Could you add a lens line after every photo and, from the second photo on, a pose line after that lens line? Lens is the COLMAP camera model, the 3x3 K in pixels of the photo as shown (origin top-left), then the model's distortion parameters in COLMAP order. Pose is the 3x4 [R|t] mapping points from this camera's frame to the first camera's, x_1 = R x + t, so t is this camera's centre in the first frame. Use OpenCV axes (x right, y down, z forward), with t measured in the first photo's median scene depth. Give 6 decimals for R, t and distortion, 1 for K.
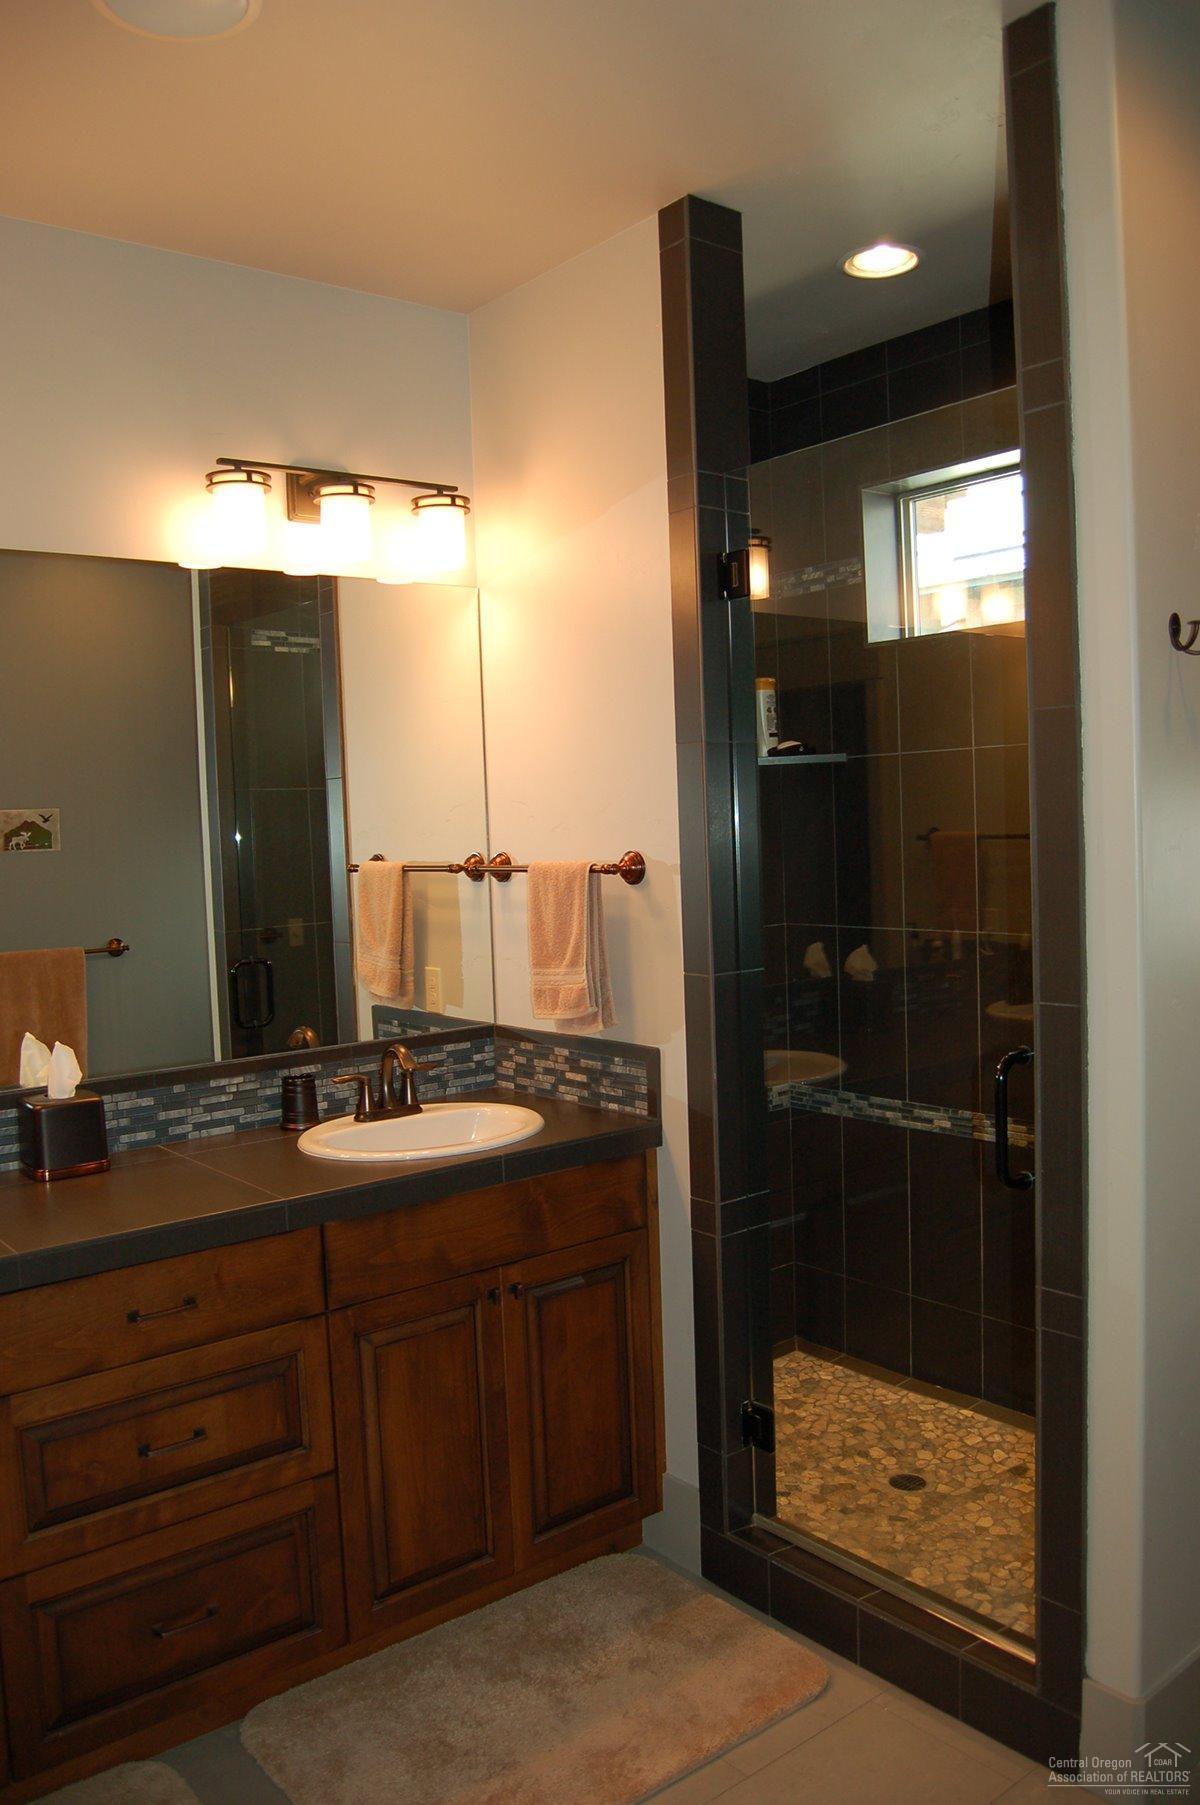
lens RADIAL K [[1408.3, 0, 556.5], [0, 1408.3, 890.8], [0, 0, 1]] dist [-0.087355, 0.009351]
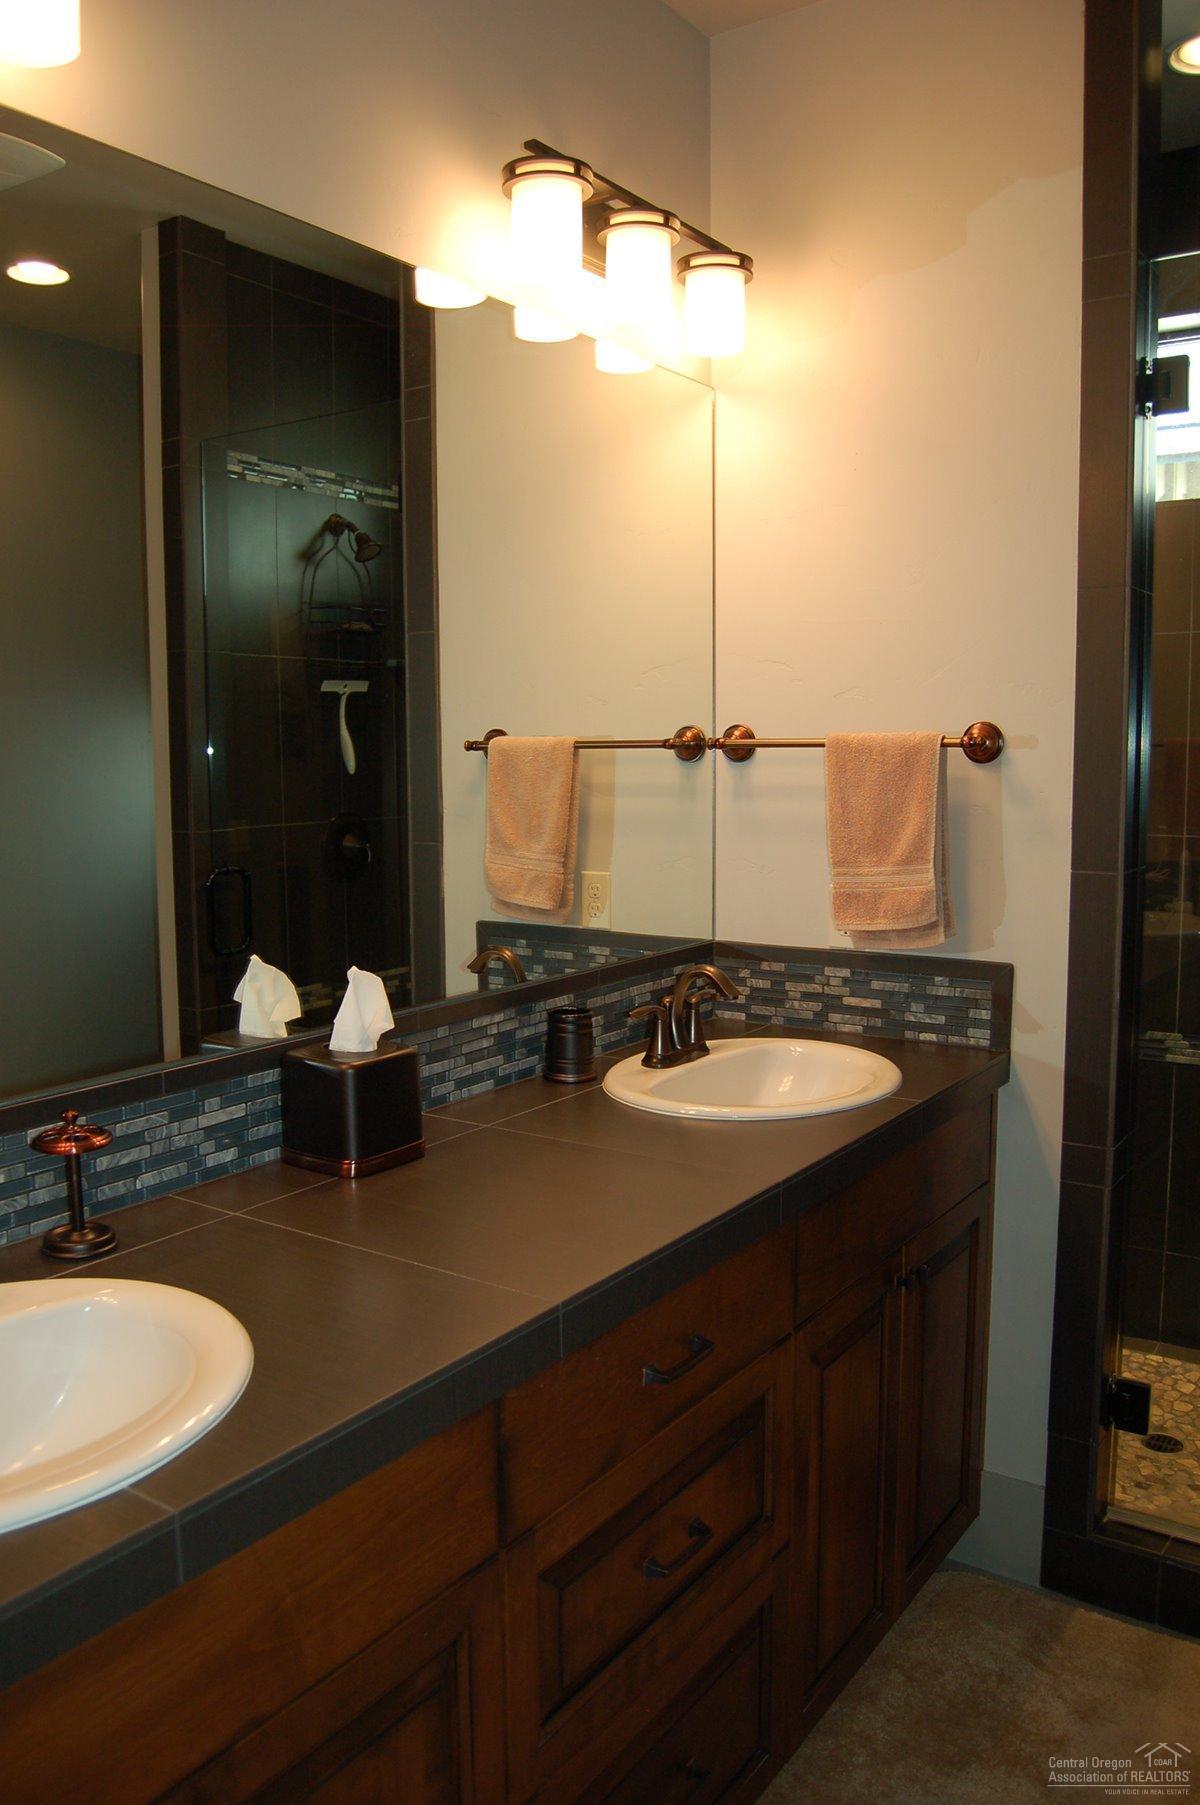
lens RADIAL K [[1408.3, 0, 556.5], [0, 1408.3, 890.8], [0, 0, 1]] dist [-0.087355, 0.009351]
pose [[0.957488, 0.000961, 0.288472, -0.400584], [-0.014401, 0.998907, 0.044473, 0.035774], [-0.288114, -0.046737, 0.956455, 0.289528]]
